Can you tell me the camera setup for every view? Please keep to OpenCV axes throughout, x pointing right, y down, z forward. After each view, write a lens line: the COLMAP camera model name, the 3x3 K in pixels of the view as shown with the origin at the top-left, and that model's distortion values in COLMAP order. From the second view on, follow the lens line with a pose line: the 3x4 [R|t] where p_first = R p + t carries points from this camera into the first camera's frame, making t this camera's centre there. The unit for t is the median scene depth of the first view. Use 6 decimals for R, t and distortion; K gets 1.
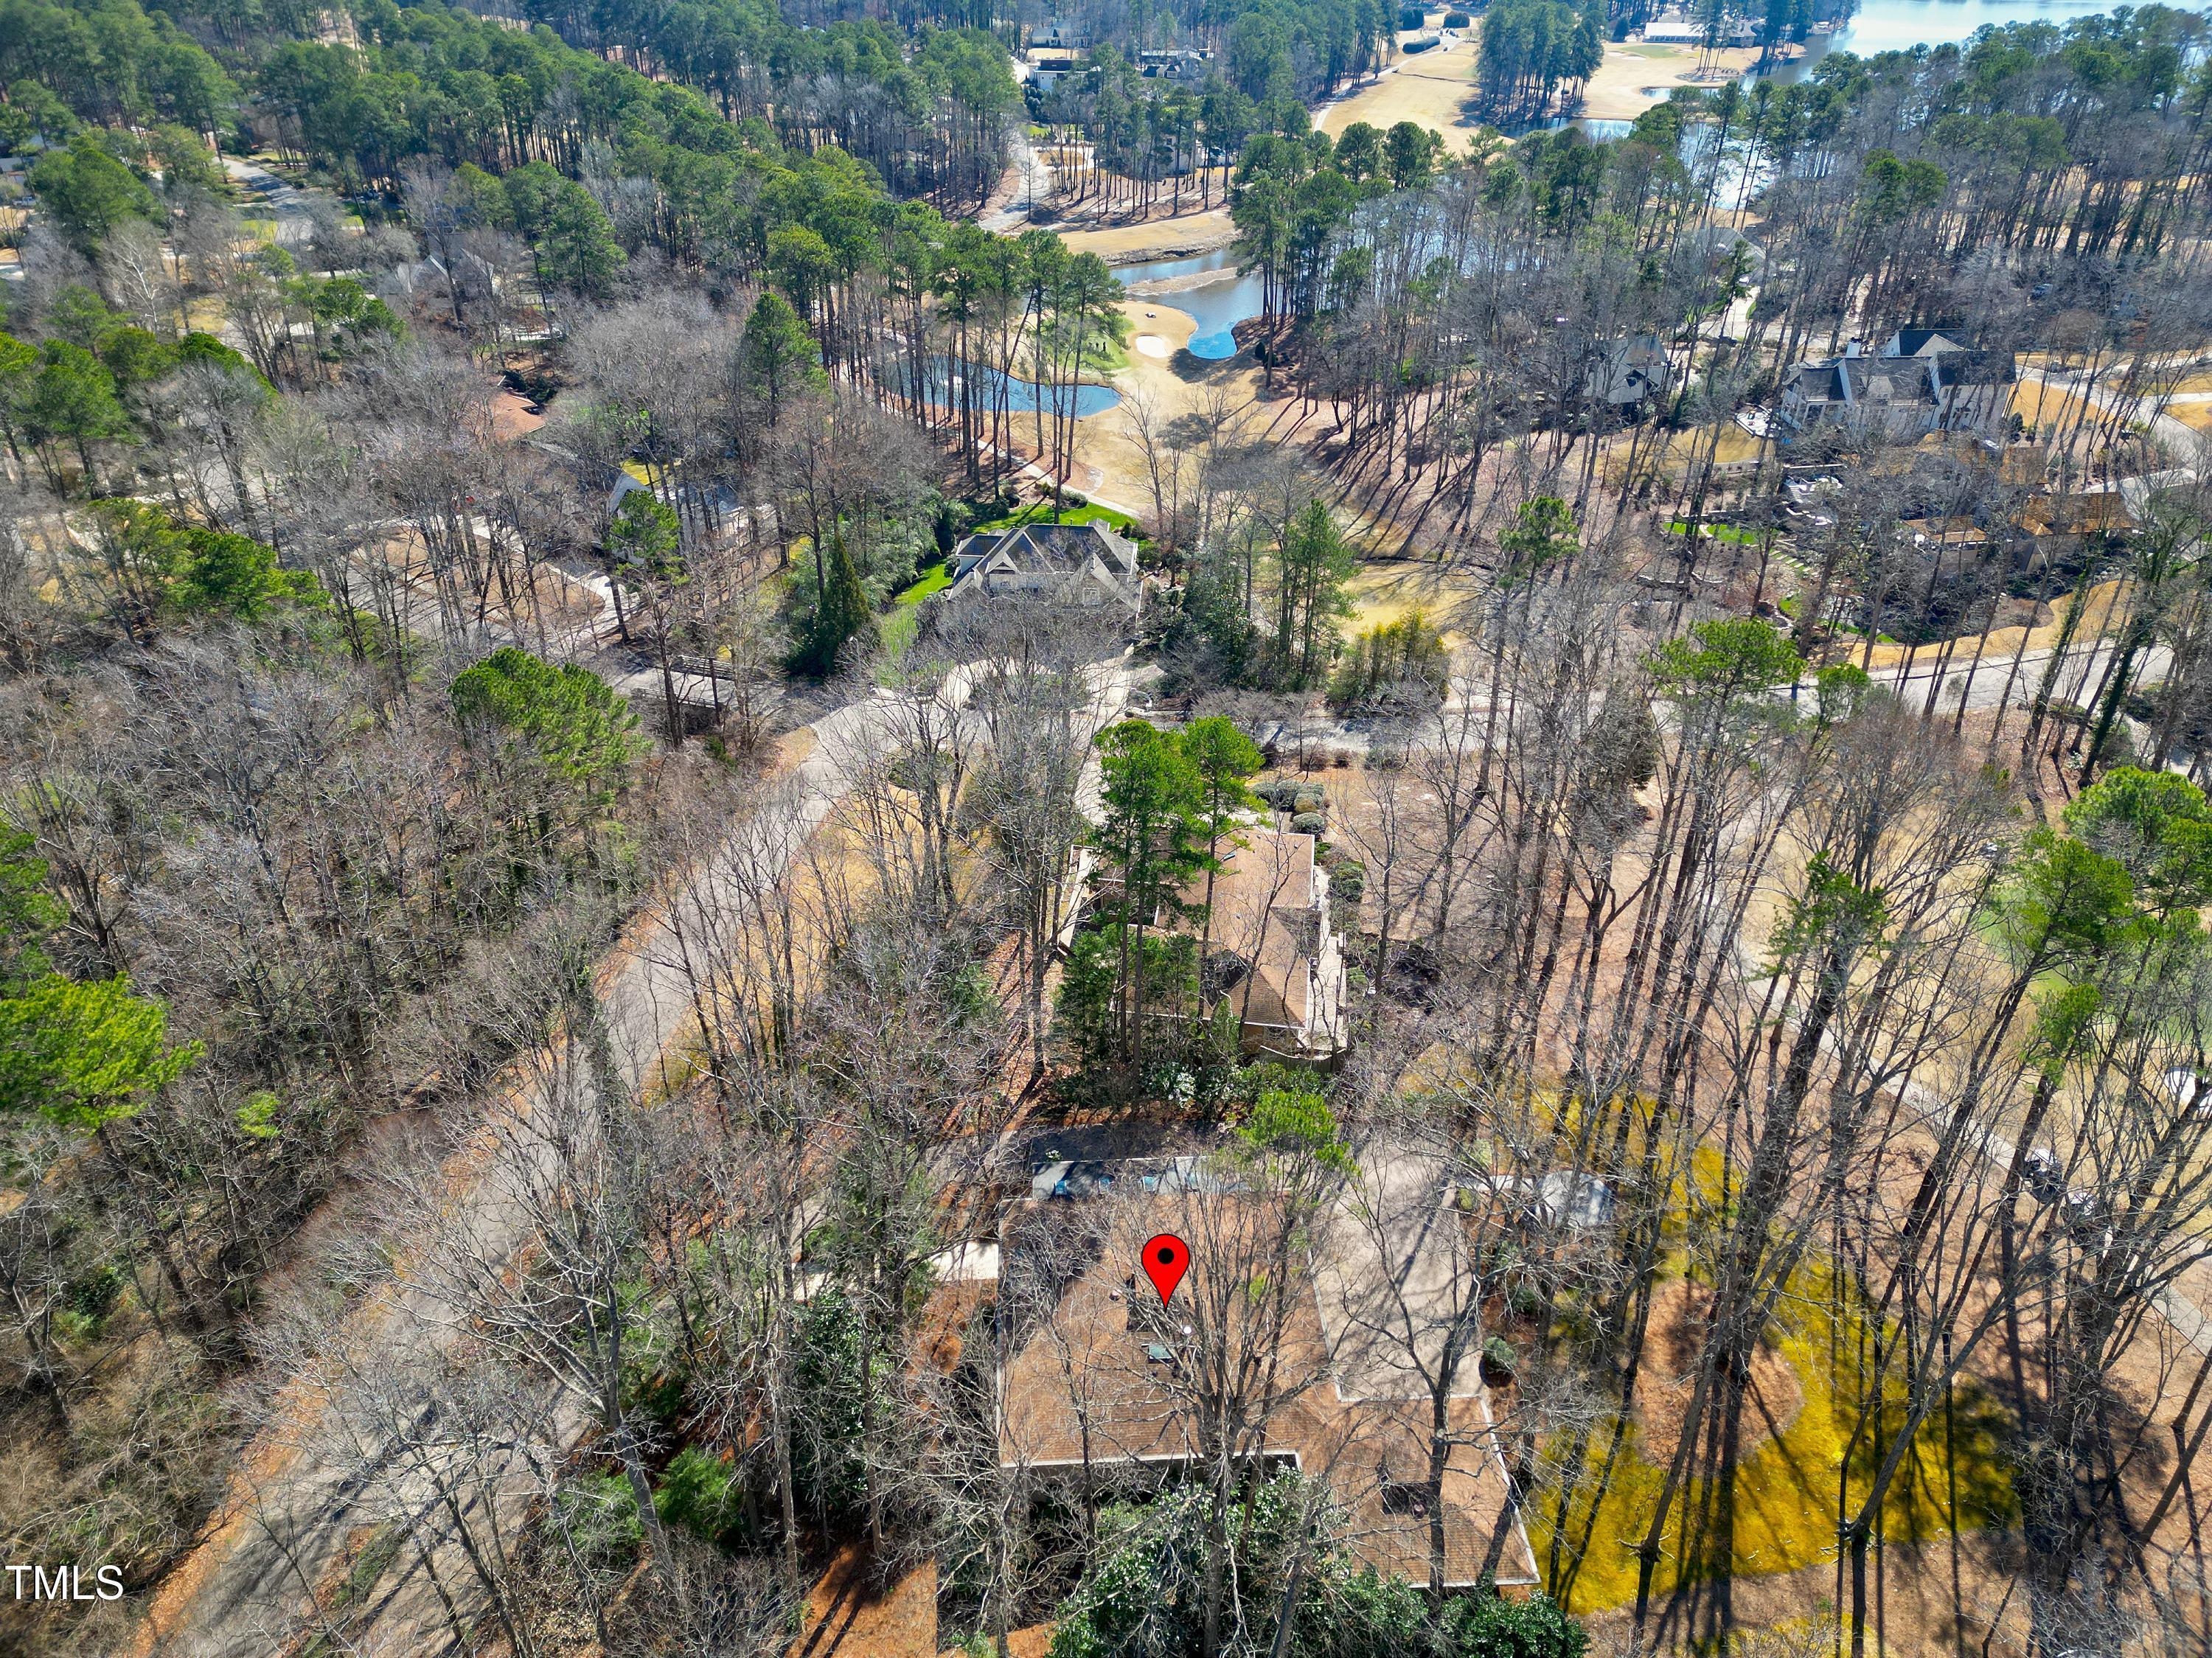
lens RADIAL K [[1543.5, 0, 1106.0], [0, 1543.5, 829.0], [0, 0, 1]] dist [0.059262, -0.066360]
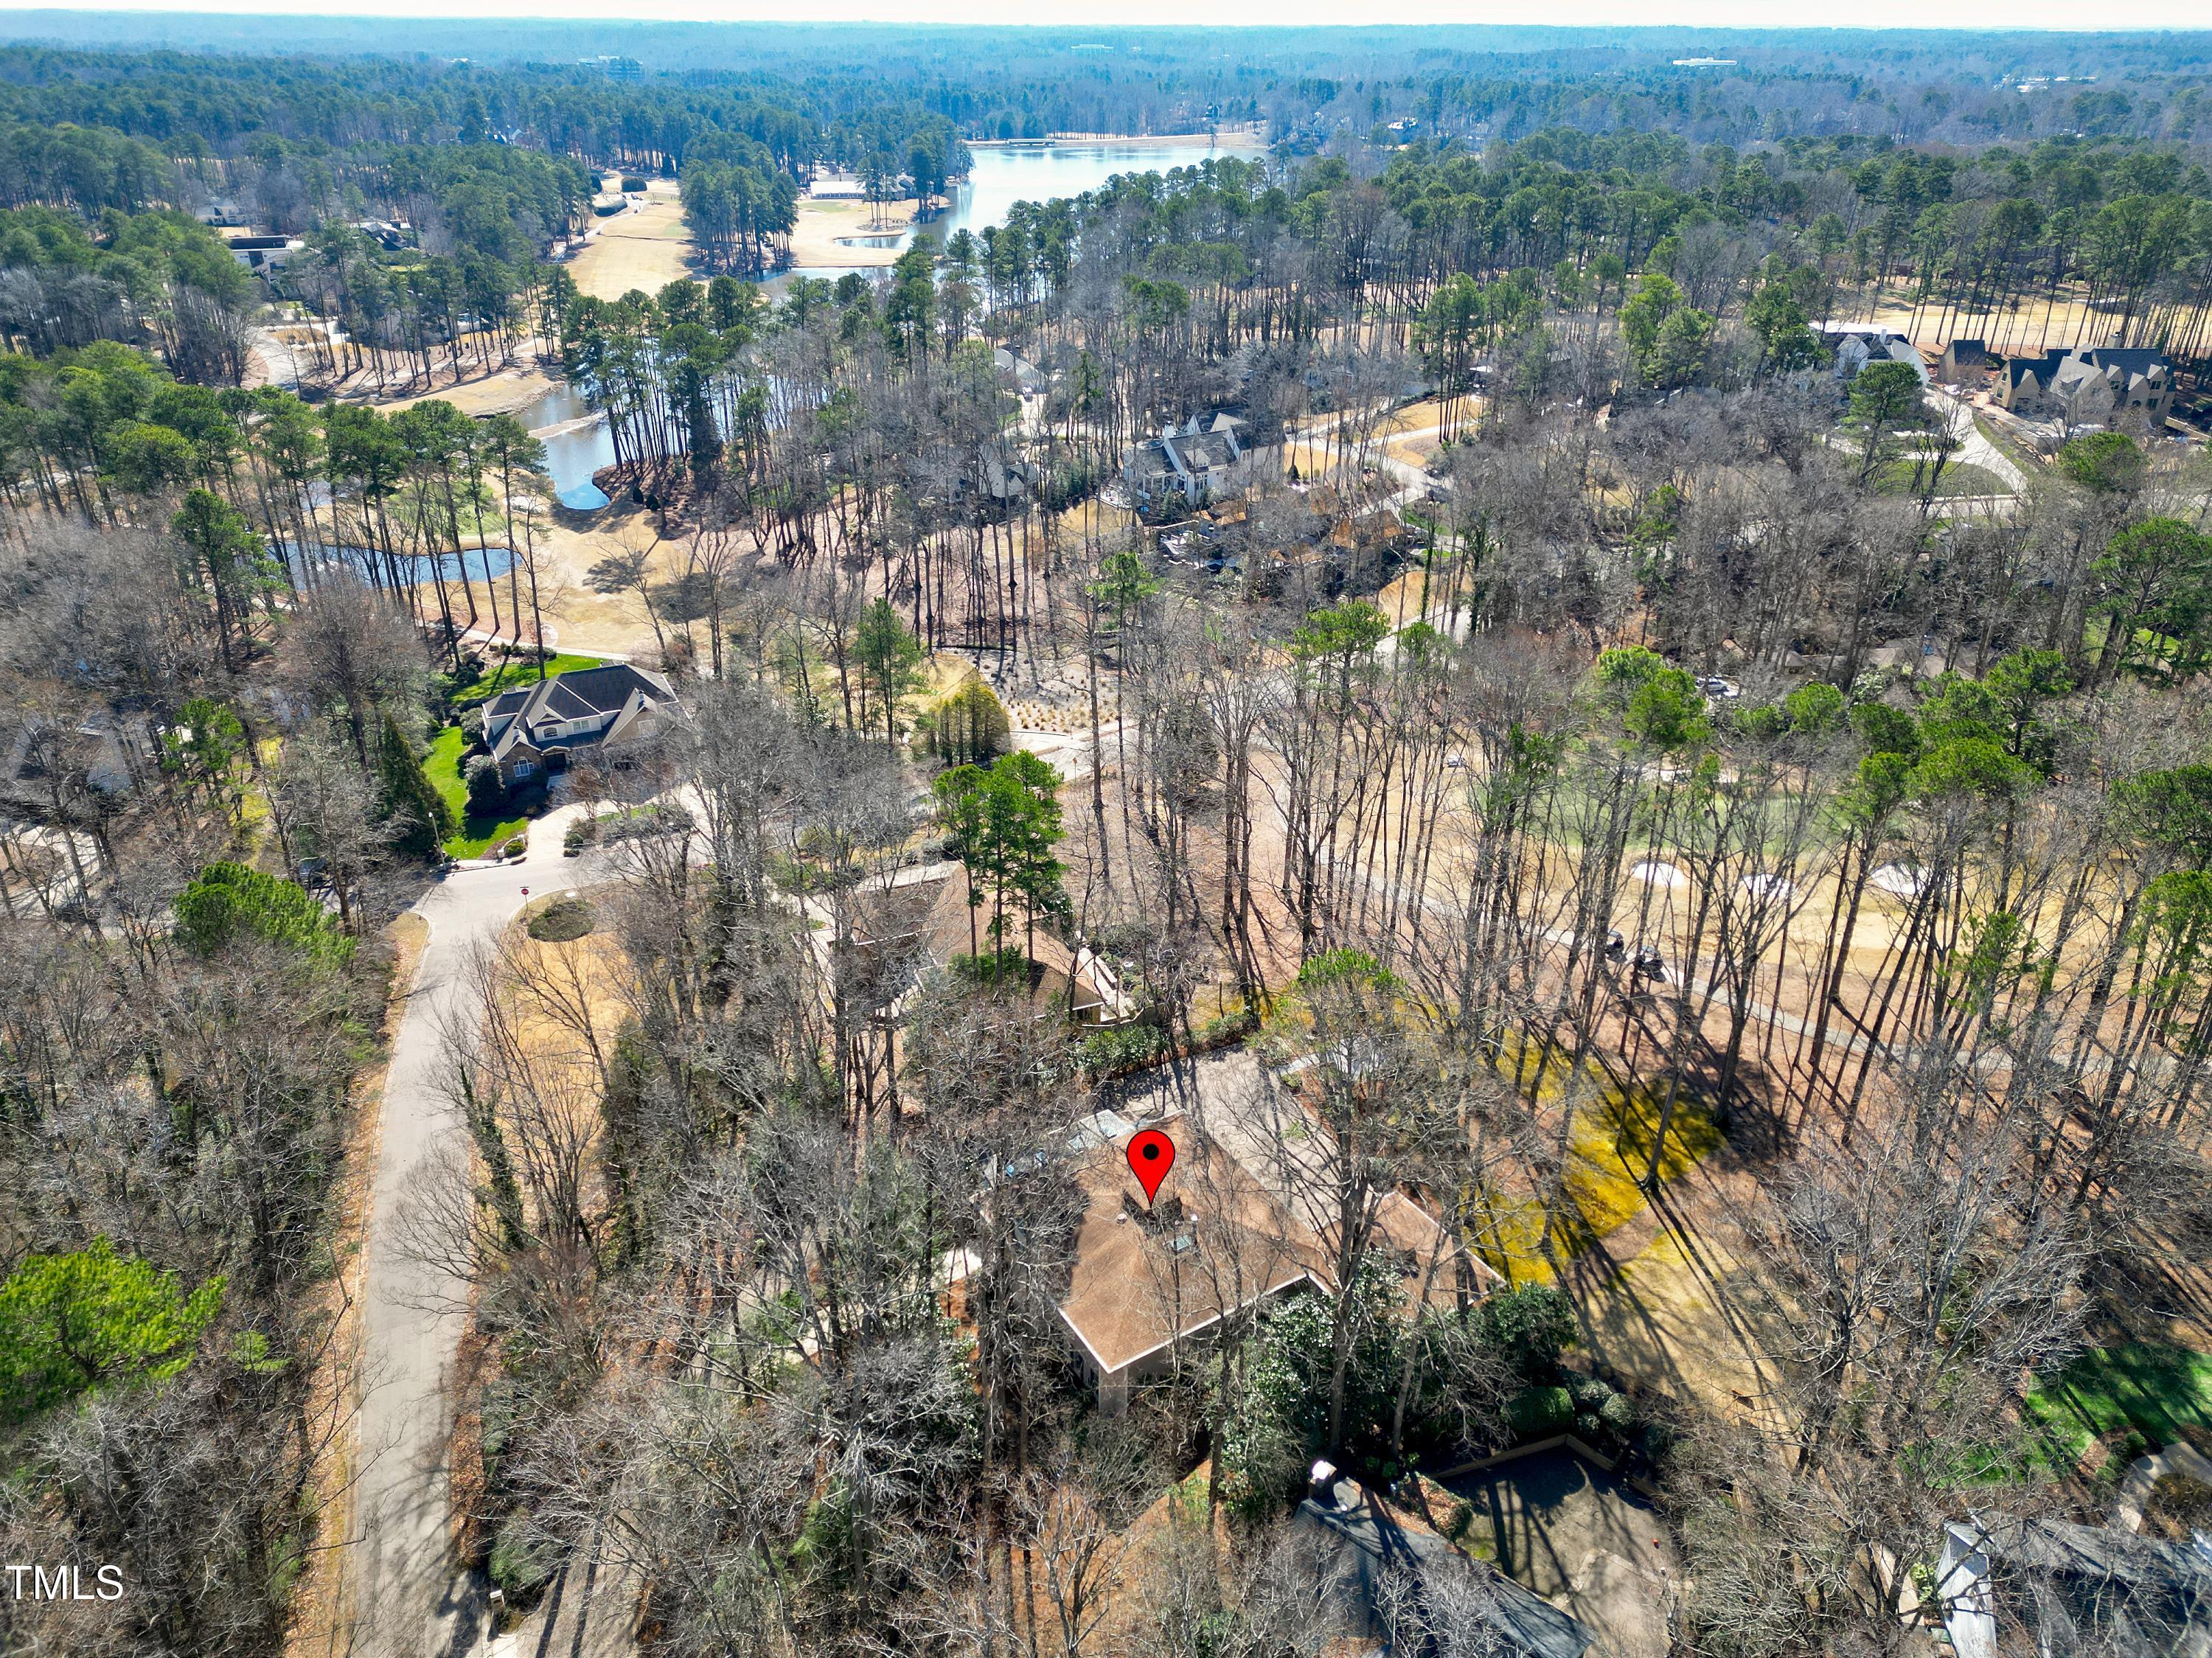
lens RADIAL K [[1543.5, 0, 1106.0], [0, 1543.5, 829.0], [0, 0, 1]] dist [0.059262, -0.066360]
pose [[0.868237, -0.220611, 0.444405, -0.157181], [0.256896, 0.966182, -0.022268, 0.011364], [-0.424464, 0.133500, 0.895549, -0.035138]]
